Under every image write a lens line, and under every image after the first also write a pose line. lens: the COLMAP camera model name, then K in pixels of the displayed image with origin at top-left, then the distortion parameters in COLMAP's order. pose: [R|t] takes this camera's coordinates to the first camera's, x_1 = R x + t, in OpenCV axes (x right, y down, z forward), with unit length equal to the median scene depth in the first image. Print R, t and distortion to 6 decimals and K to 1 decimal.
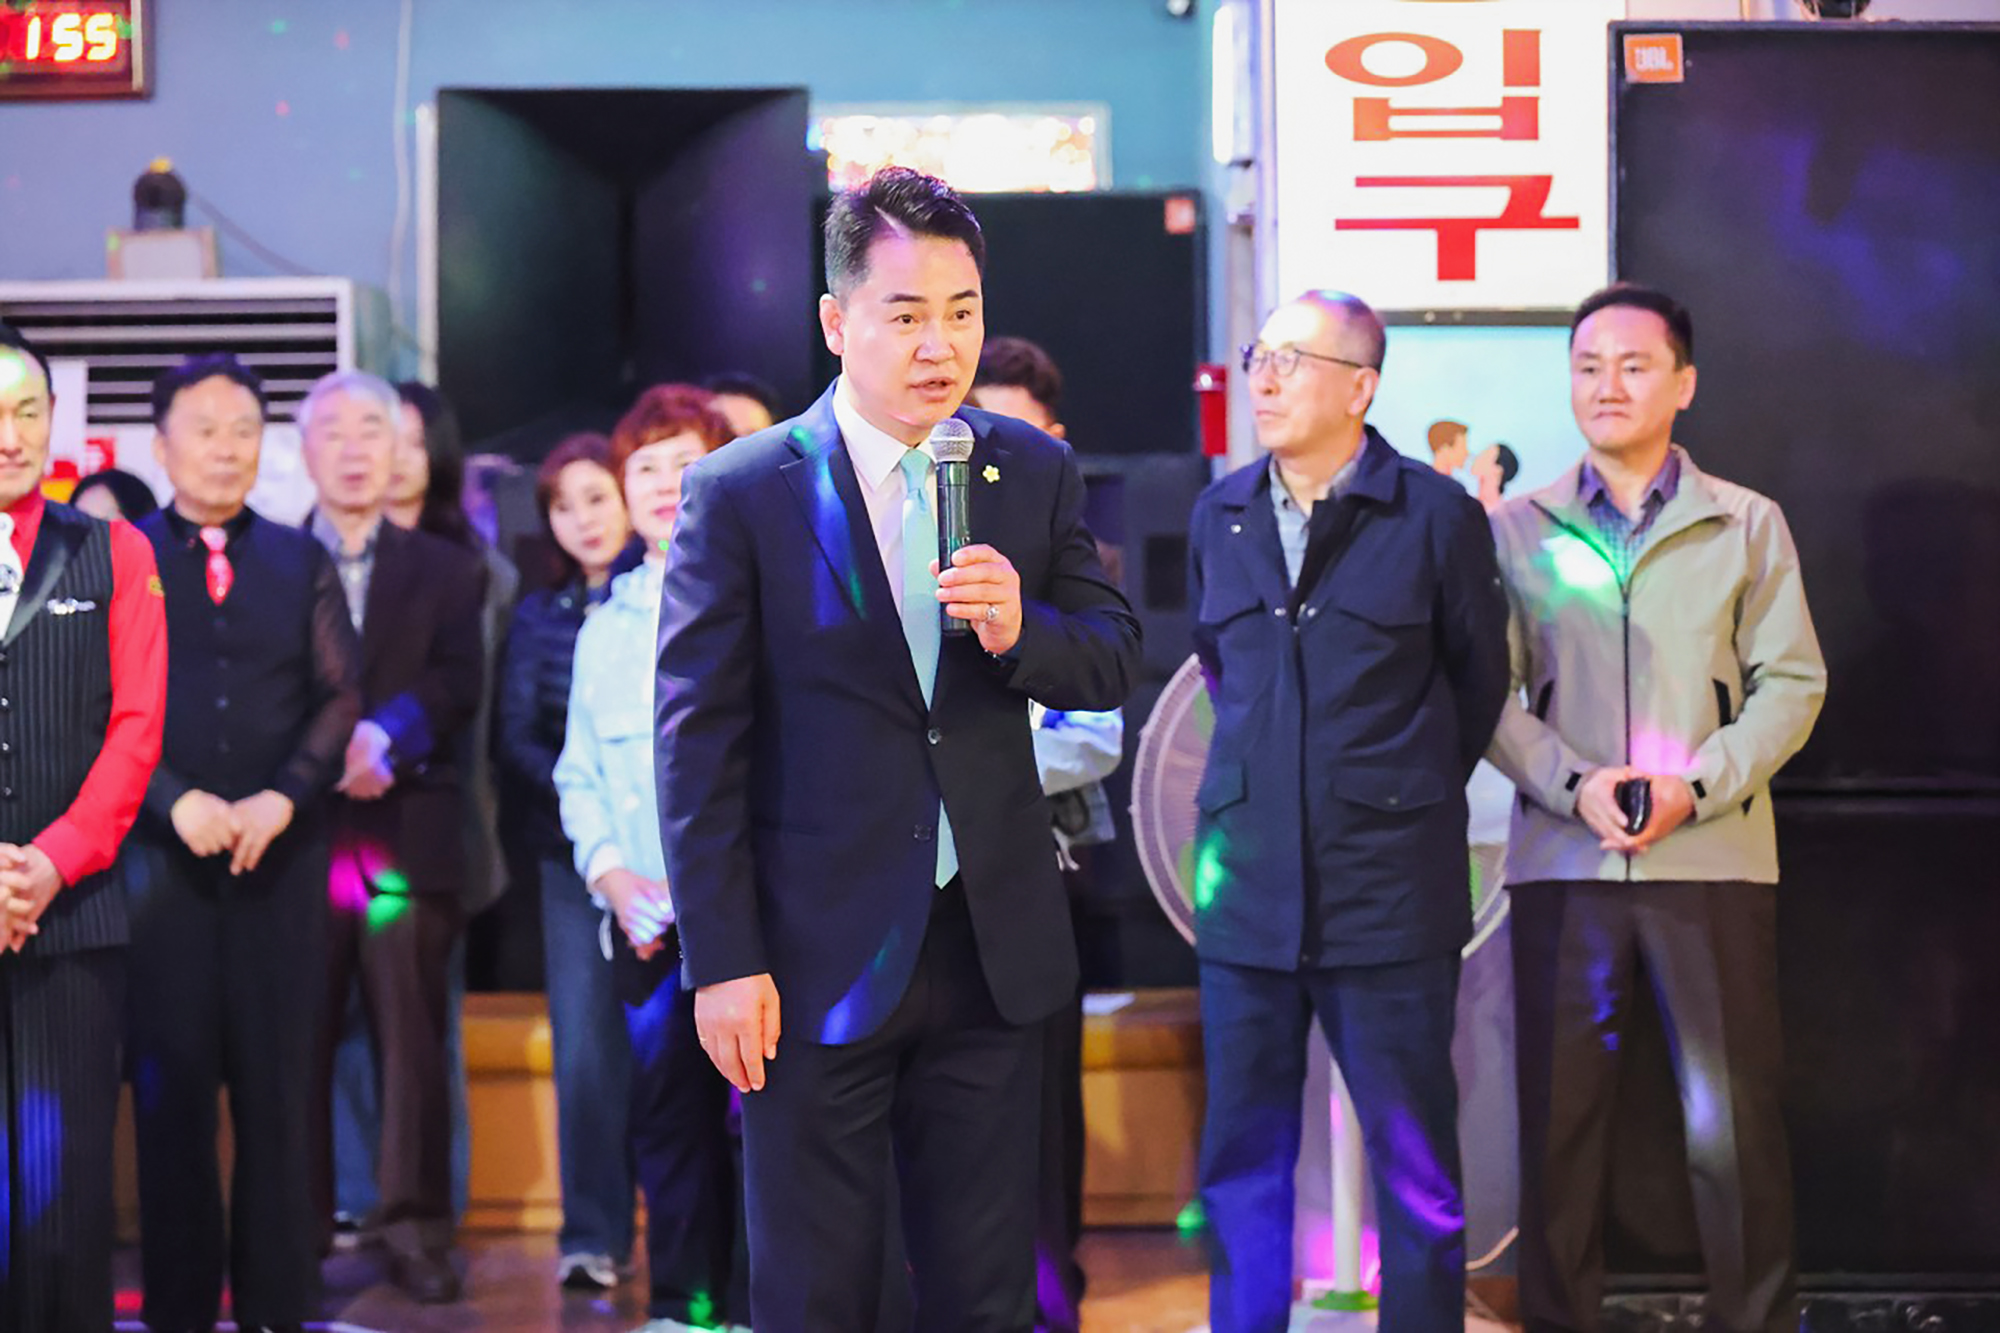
lens RADIAL K [[8510.1, 0, 1000.0], [0, 8510.1, 666.5], [0, 0, 1]] dist [-0.280693, -3.822103]
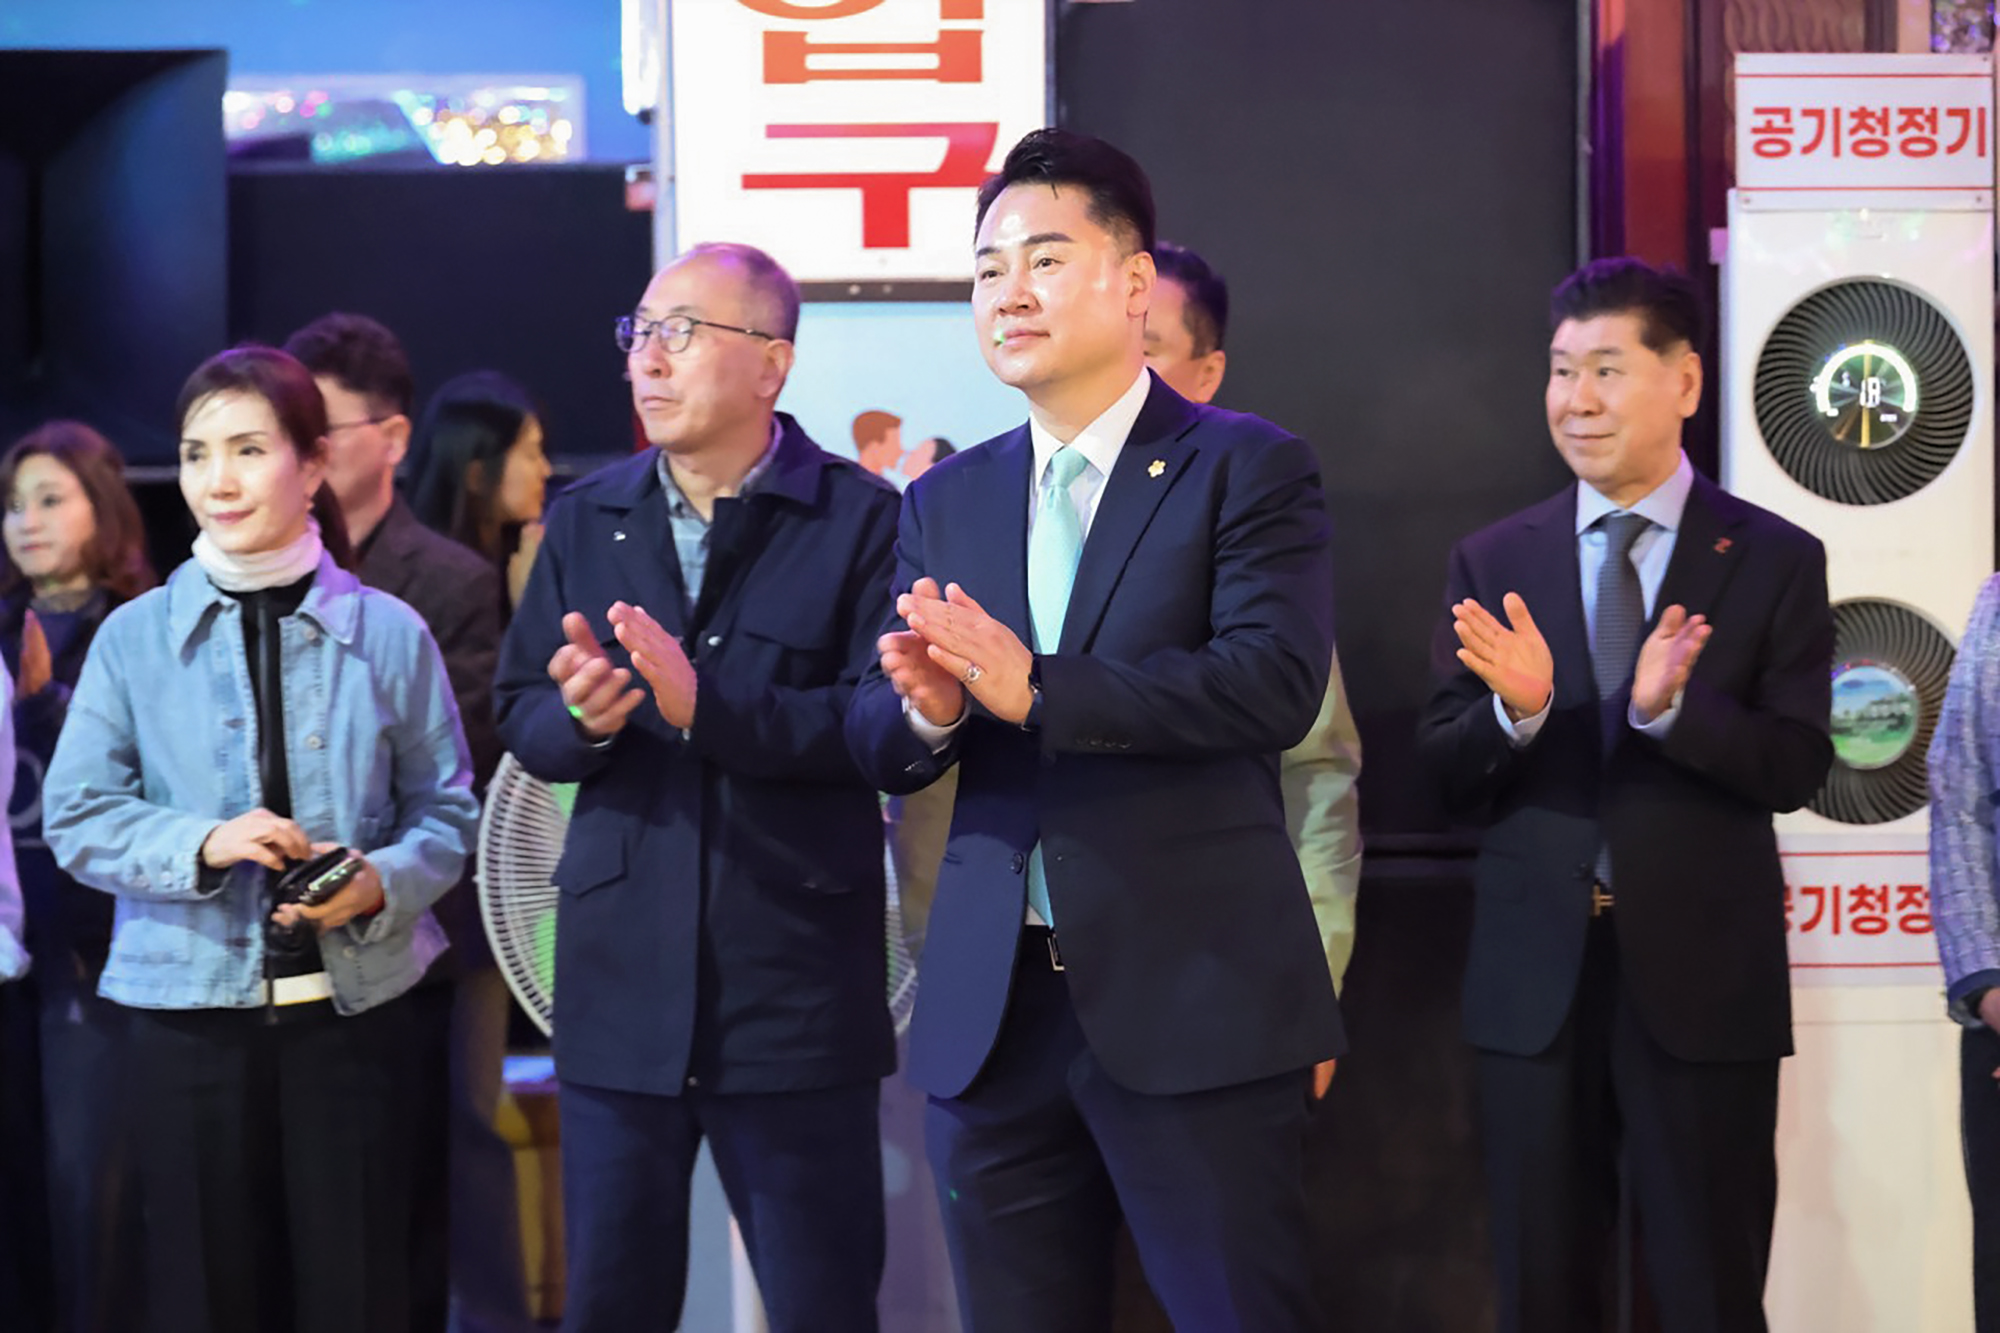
lens RADIAL K [[7225.2, 0, 1000.0], [0, 7225.2, 666.5], [0, 0, 1]] dist [0.378851, -3.951788]
pose [[0.997728, -0.003588, 0.067271, 0.016004], [0.003447, 0.999992, 0.002206, -0.004645], [-0.067278, -0.001969, 0.997732, 0.271265]]
